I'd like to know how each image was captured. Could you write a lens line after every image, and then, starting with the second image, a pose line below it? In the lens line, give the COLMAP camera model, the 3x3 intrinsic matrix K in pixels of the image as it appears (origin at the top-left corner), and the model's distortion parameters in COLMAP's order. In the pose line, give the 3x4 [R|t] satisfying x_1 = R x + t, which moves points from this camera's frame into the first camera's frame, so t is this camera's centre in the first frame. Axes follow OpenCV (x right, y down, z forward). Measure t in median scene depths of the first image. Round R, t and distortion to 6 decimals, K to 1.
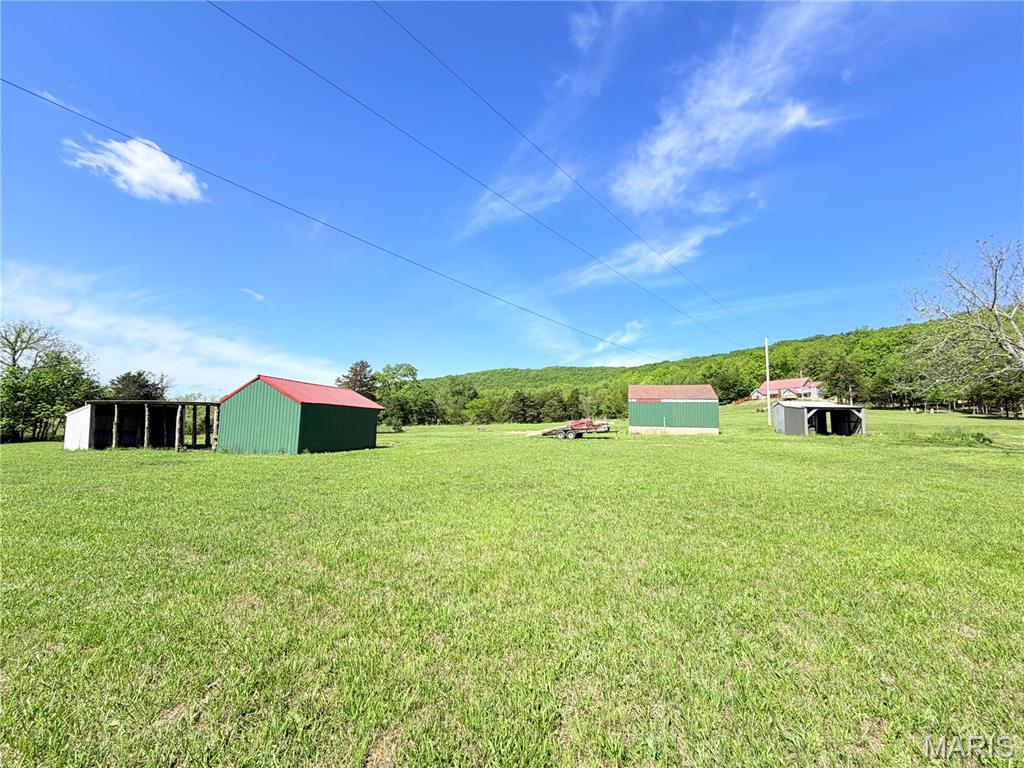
lens RADIAL K [[410.3, 0, 505.1], [0, 410.3, 386.3], [0, 0, 1]] dist [0.000613, -0.000531]
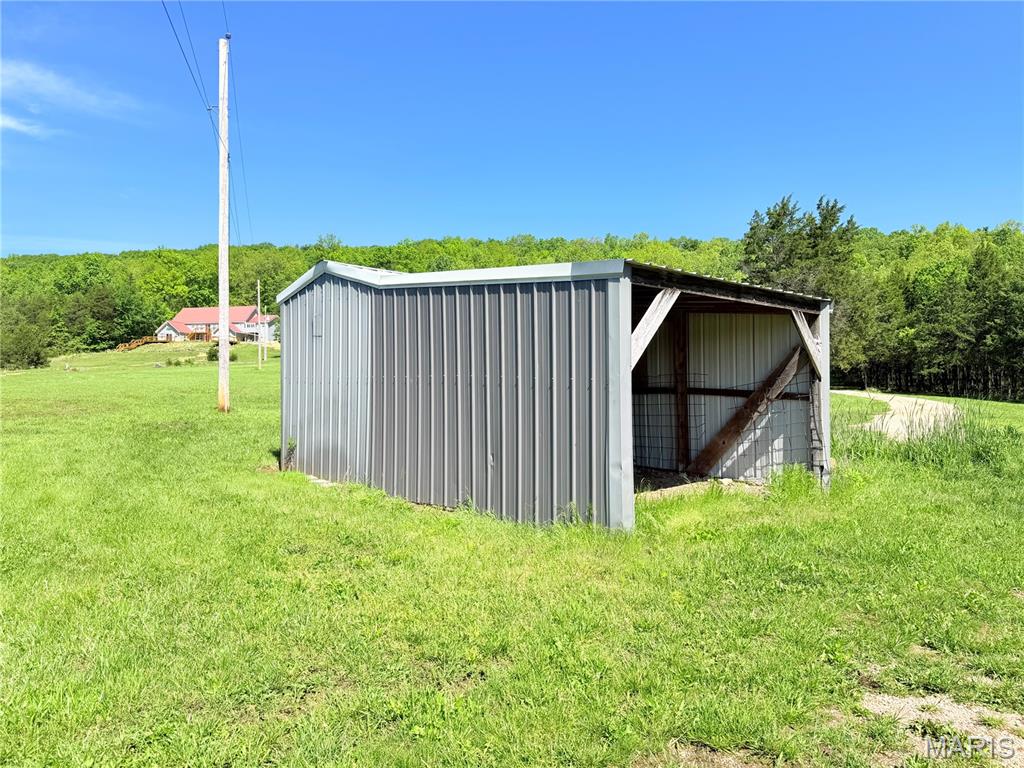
lens RADIAL K [[713.3, 0, 509.3], [0, 713.3, 384.8], [0, 0, 1]] dist [0.003416, -0.002936]
pose [[0.541419, -0.010252, 0.840690, 0.121220], [-0.061304, 0.996783, 0.051636, 0.016235], [-0.838515, -0.079494, 0.539049, 0.200609]]
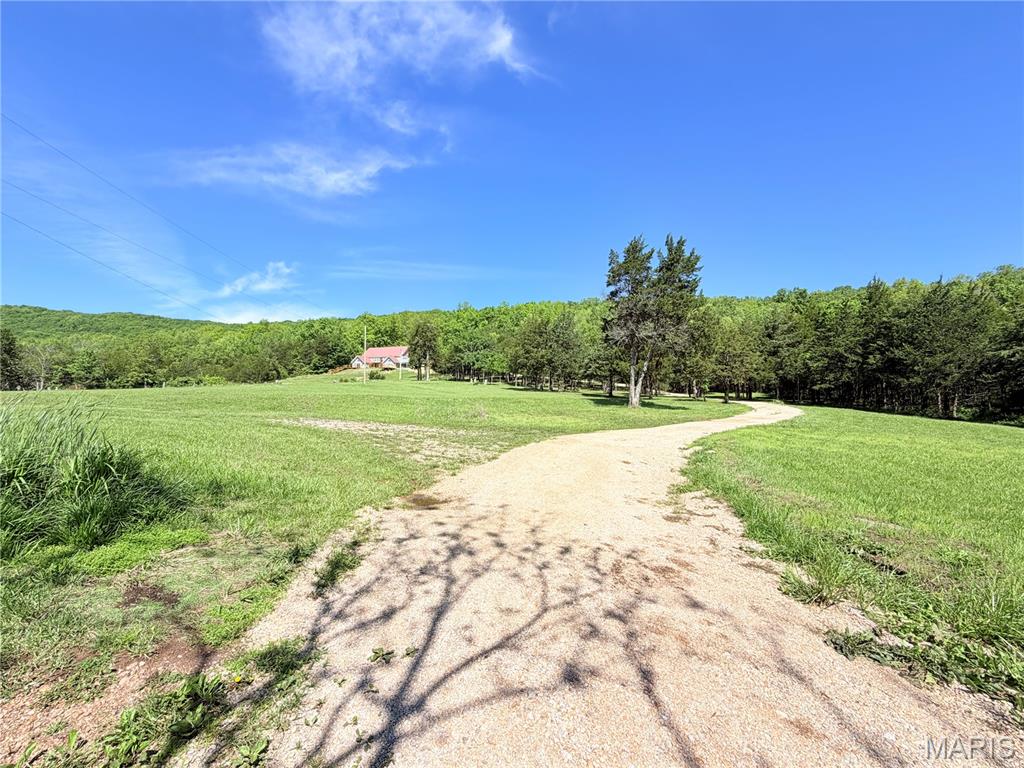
lens RADIAL K [[446.6, 0, 513.7], [0, 446.6, 377.8], [0, 0, 1]] dist [-0.002792, -0.000116]
pose [[0.701123, 0.028022, 0.712490, 0.225892], [-0.061282, 0.997898, 0.021057, 0.015342], [-0.710402, -0.058426, 0.701367, 0.159130]]
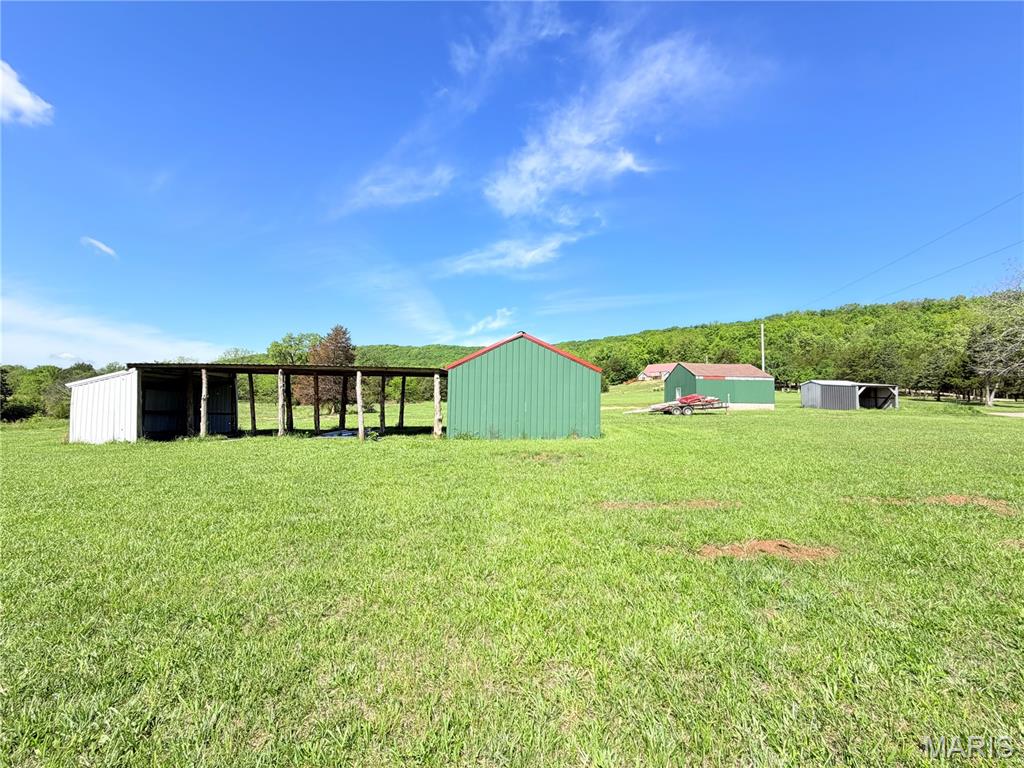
lens RADIAL K [[410.3, 0, 504.4], [0, 410.3, 389.9], [0, 0, 1]] dist [0.000613, -0.000531]
pose [[0.950443, 0.006112, 0.310839, -0.125699], [-0.024490, 0.998172, 0.055256, 0.005371], [-0.309933, -0.060130, 0.948855, 0.045280]]
